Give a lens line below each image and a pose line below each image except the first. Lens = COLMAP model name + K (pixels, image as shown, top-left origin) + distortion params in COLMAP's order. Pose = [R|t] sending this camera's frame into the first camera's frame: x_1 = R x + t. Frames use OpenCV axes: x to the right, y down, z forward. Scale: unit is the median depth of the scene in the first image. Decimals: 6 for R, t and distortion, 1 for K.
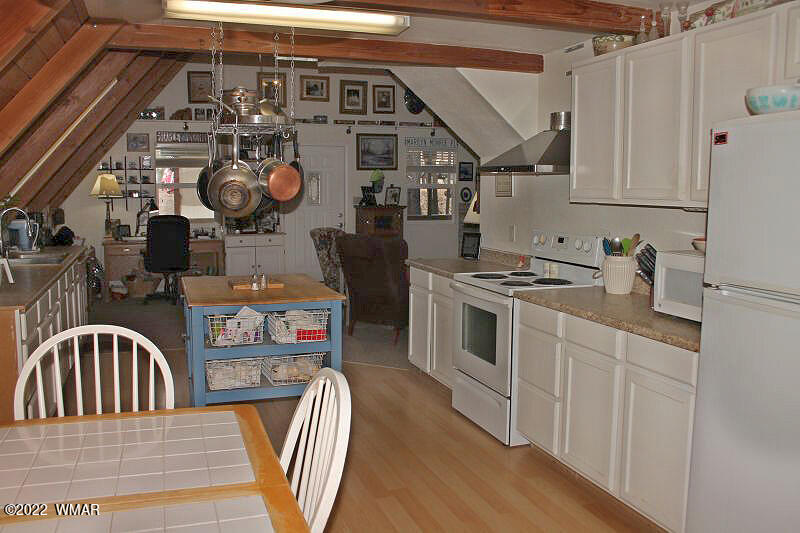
lens RADIAL K [[698.8, 0, 400.0], [0, 698.8, 266.5], [0, 0, 1]] dist [-0.107367, 0.005405]
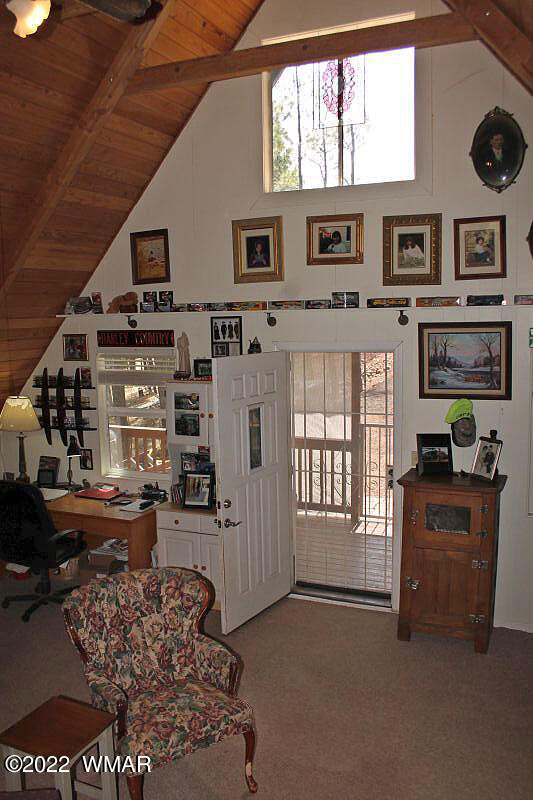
lens RADIAL K [[698.8, 0, 266.5], [0, 698.8, 400.0], [0, 0, 1]] dist [-0.107367, 0.005405]
pose [[0.726113, 0.067420, -0.684262, 0.196276], [-0.057856, 0.997643, 0.036903, -0.149705], [0.685137, 0.012793, 0.728302, 0.574181]]
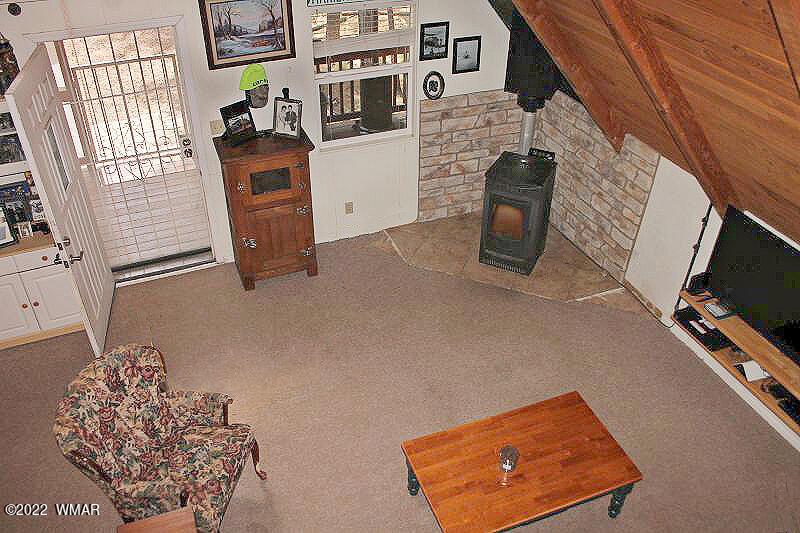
lens RADIAL K [[698.8, 0, 400.0], [0, 698.8, 266.5], [0, 0, 1]] dist [-0.107367, 0.005405]
pose [[0.998754, -0.019384, 0.045982, 0.046141], [-0.005864, 0.869489, 0.493917, -0.258149], [-0.049555, -0.493571, 0.868293, 0.514674]]
